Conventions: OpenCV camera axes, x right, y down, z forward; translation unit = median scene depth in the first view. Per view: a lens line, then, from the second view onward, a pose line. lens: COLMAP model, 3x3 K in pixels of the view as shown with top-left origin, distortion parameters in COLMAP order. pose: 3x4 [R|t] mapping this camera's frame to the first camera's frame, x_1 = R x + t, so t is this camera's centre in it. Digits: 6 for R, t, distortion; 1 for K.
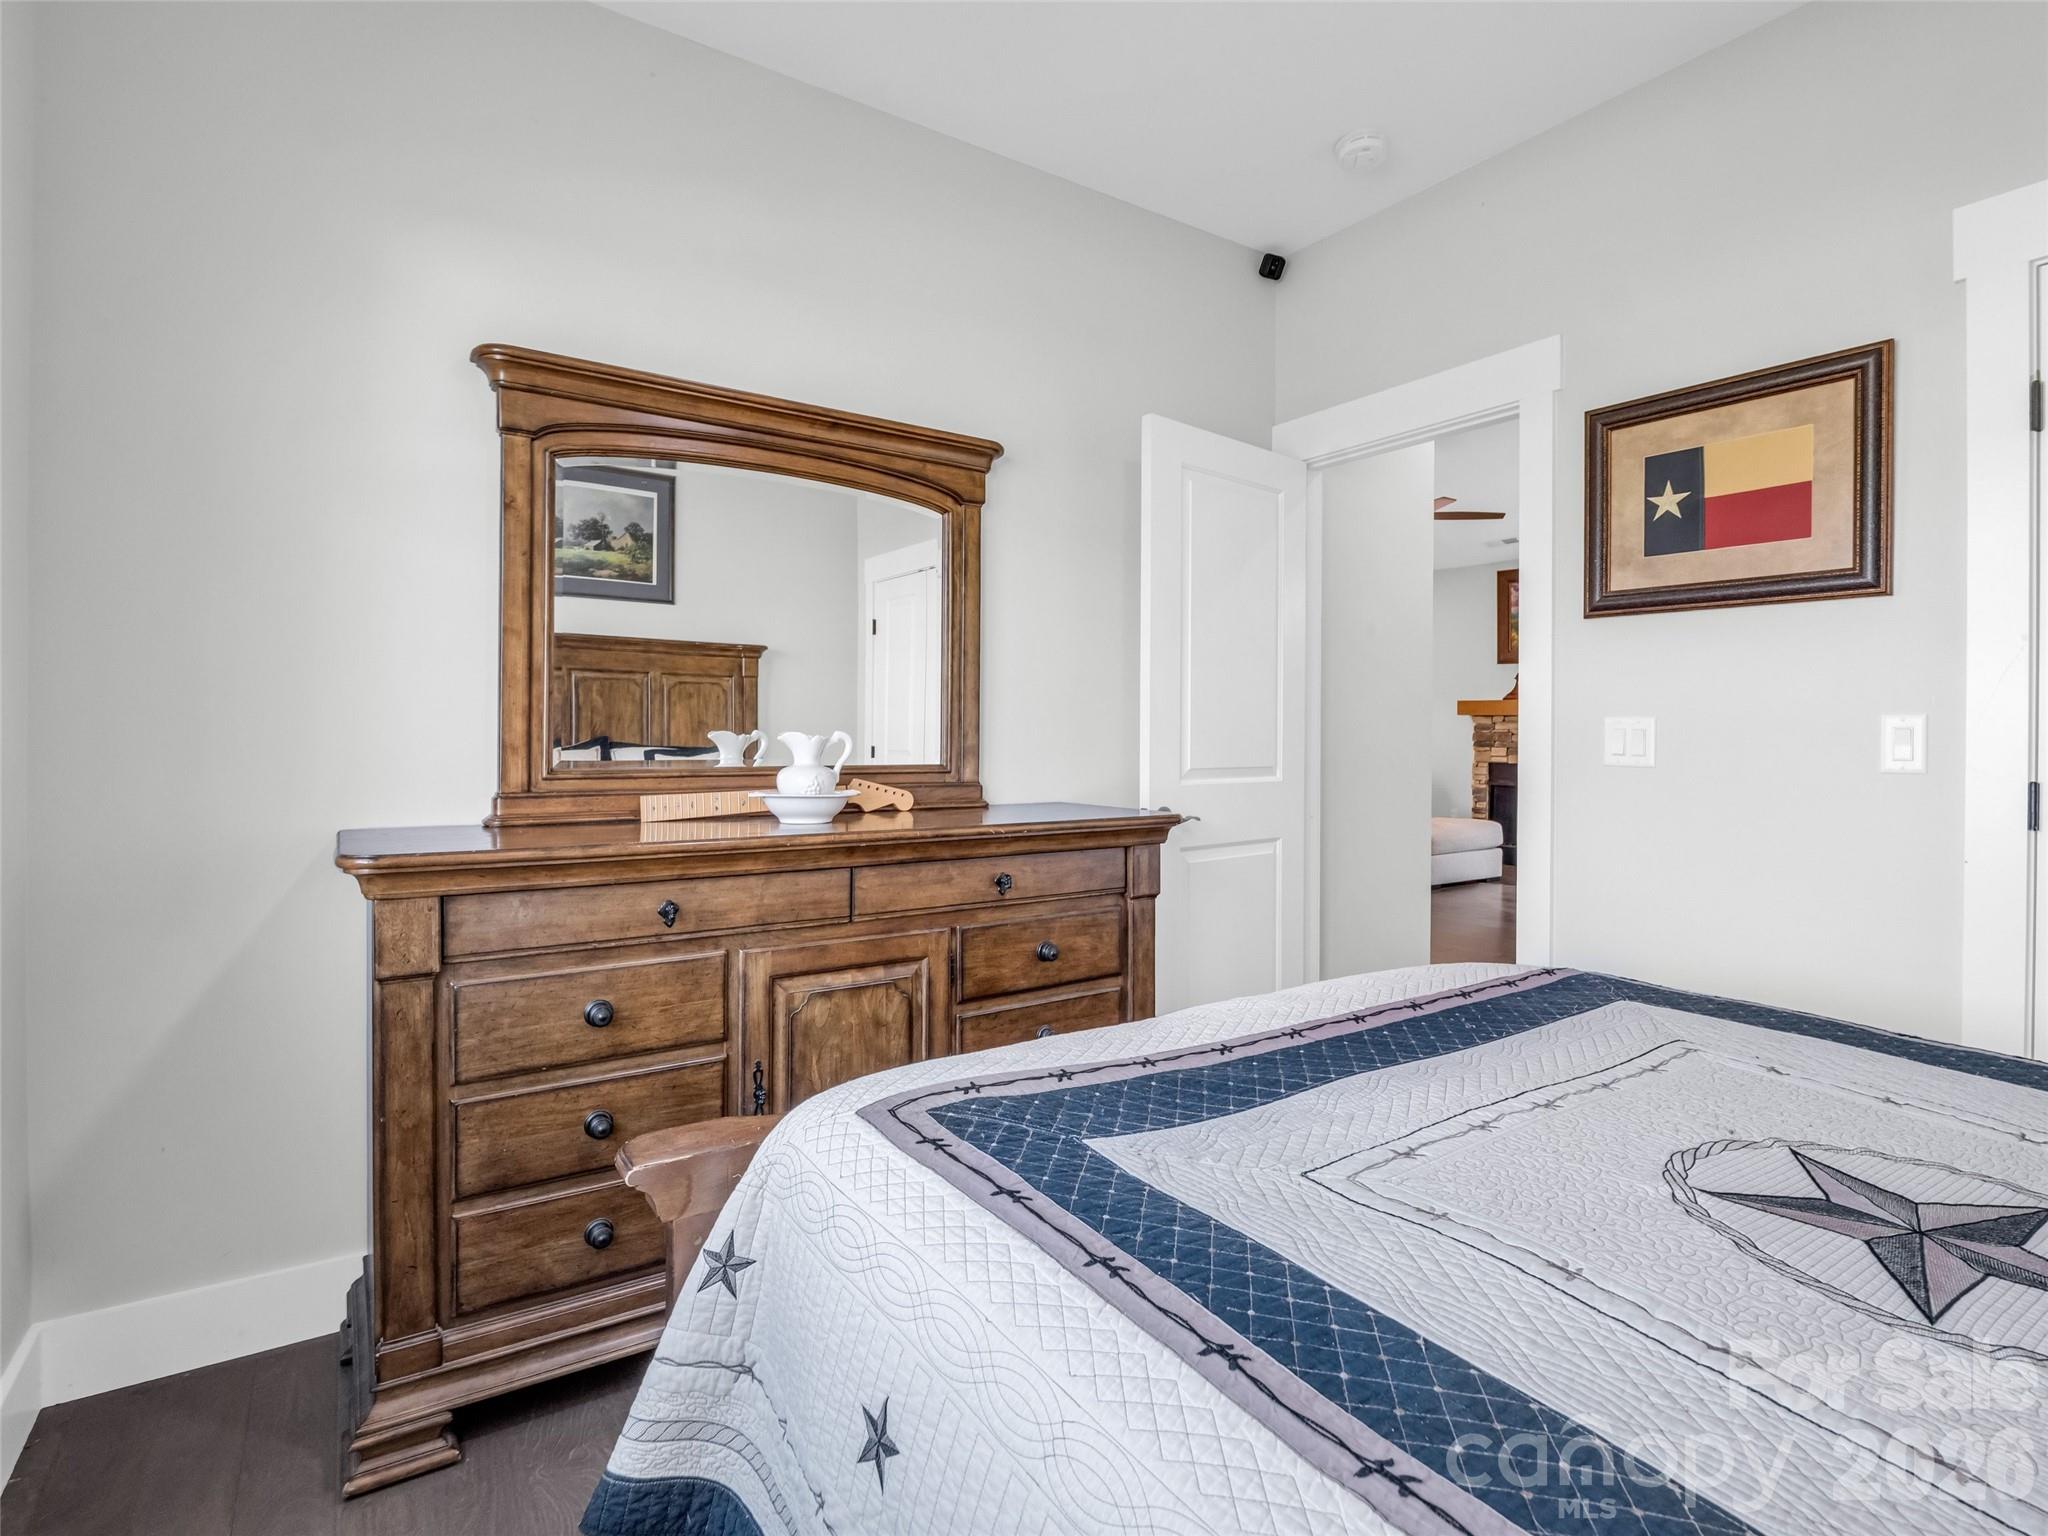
lens RADIAL K [[1035.9, 0, 1020.9], [0, 1035.9, 737.2], [0, 0, 1]] dist [0.017474, -0.009782]
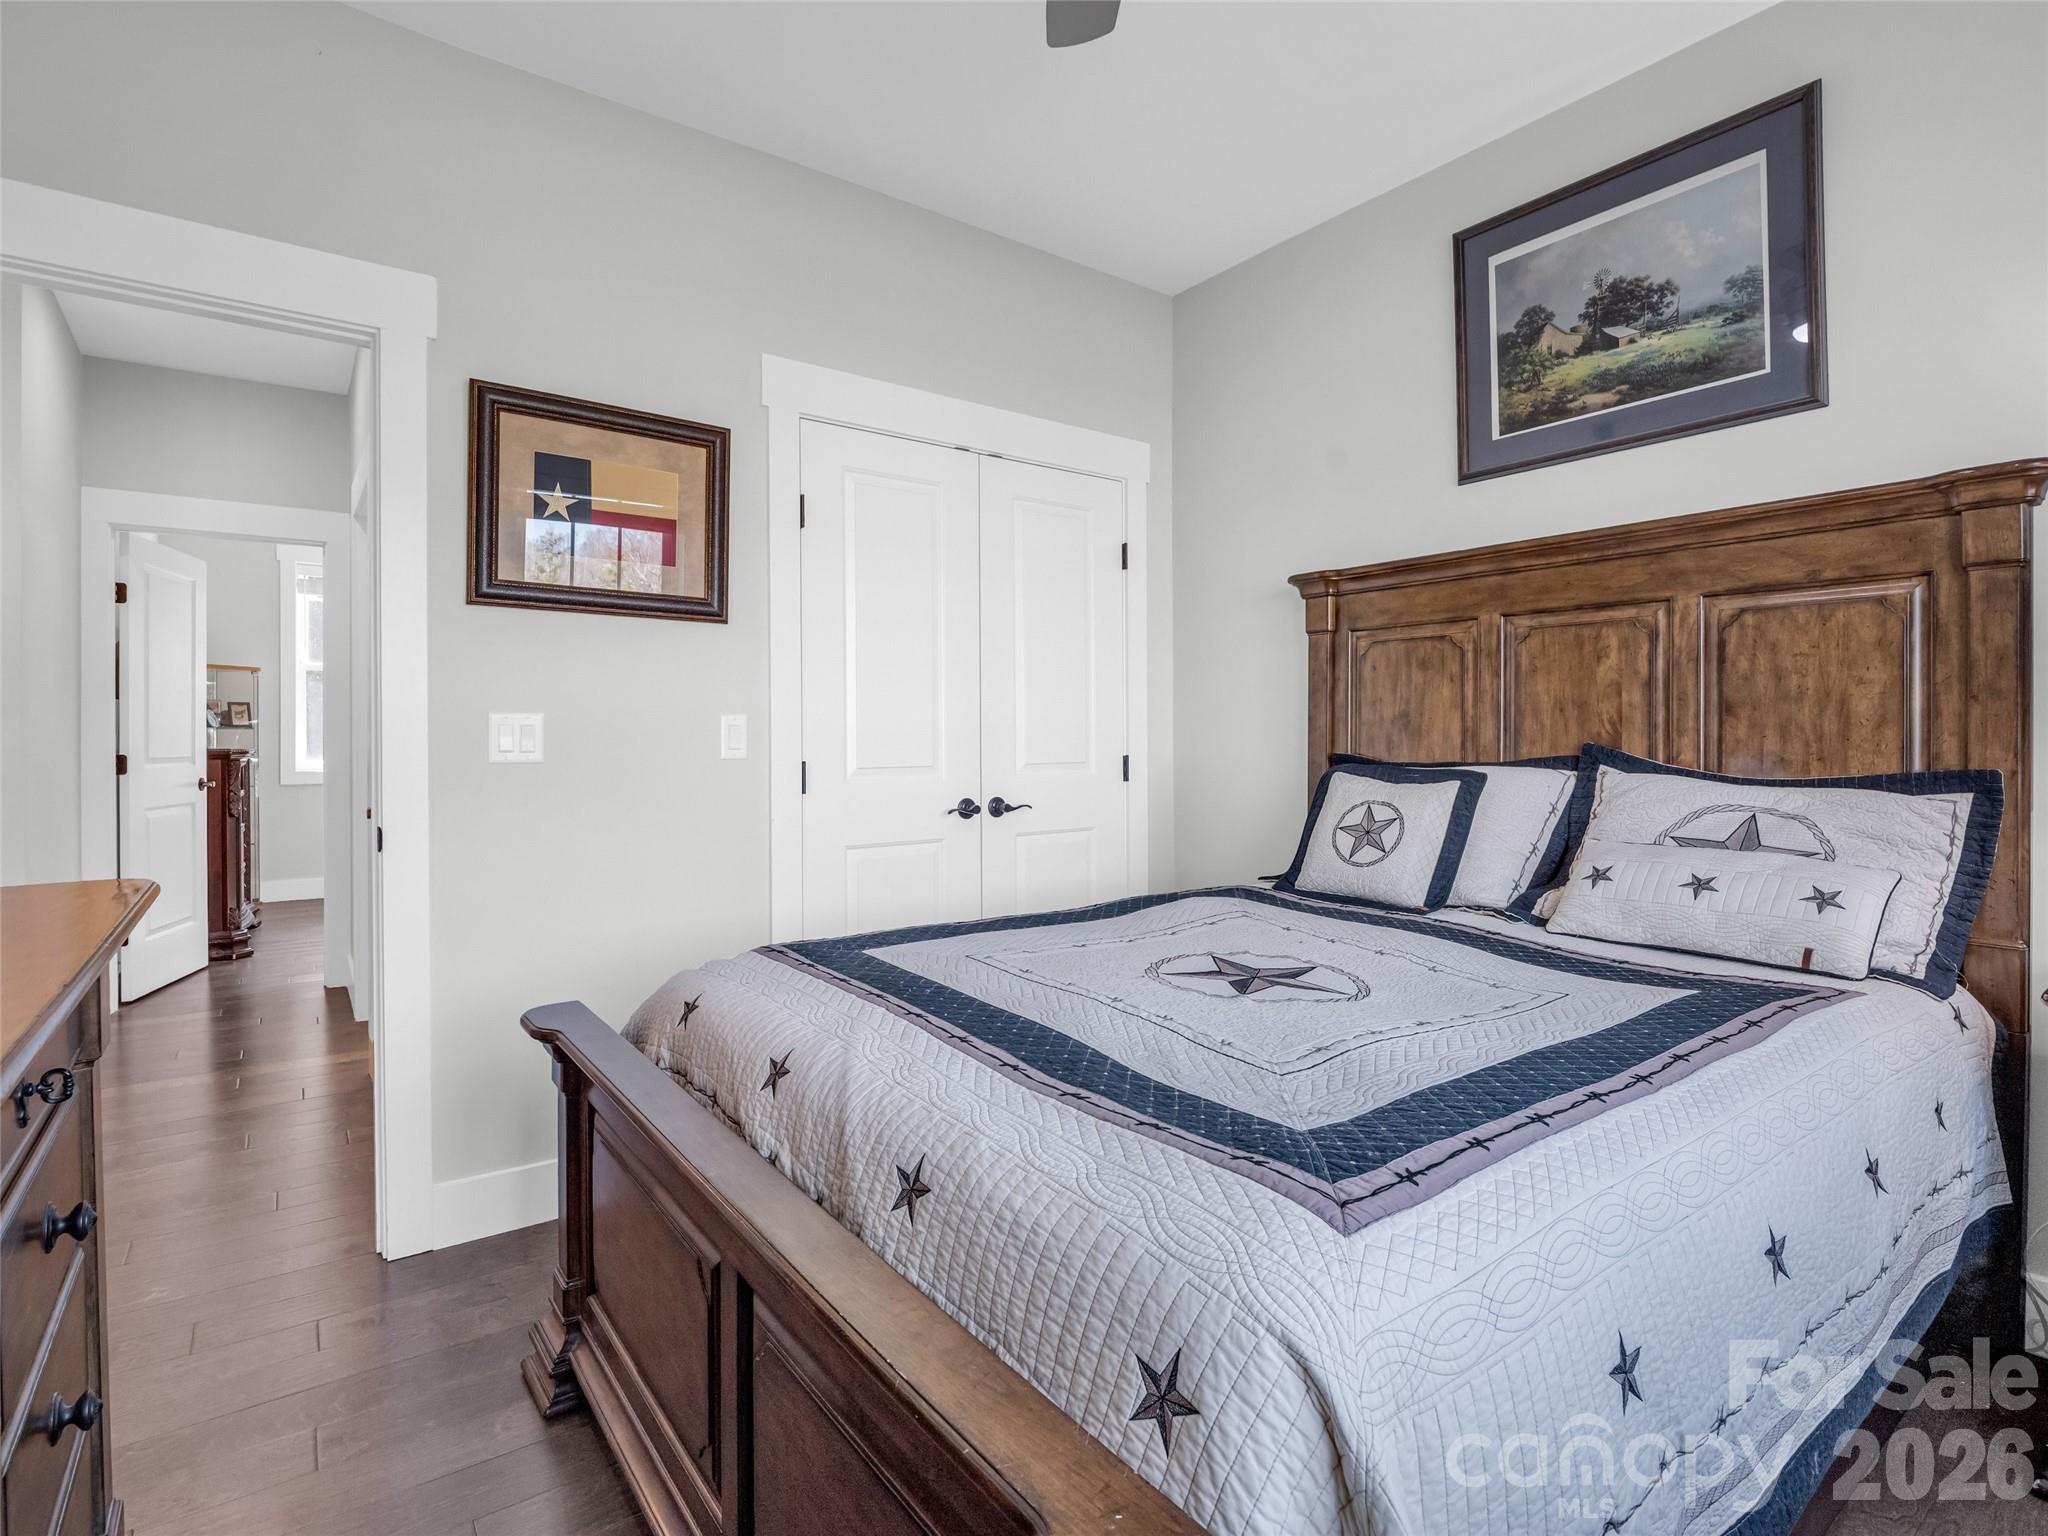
lens RADIAL K [[1035.9, 0, 1020.9], [0, 1035.9, 737.2], [0, 0, 1]] dist [0.017474, -0.009782]
pose [[-0.063114, -0.011900, 0.997935, -0.484570], [0.008924, 0.999882, 0.012488, -0.005389], [-0.997966, 0.009694, -0.063001, 0.695164]]
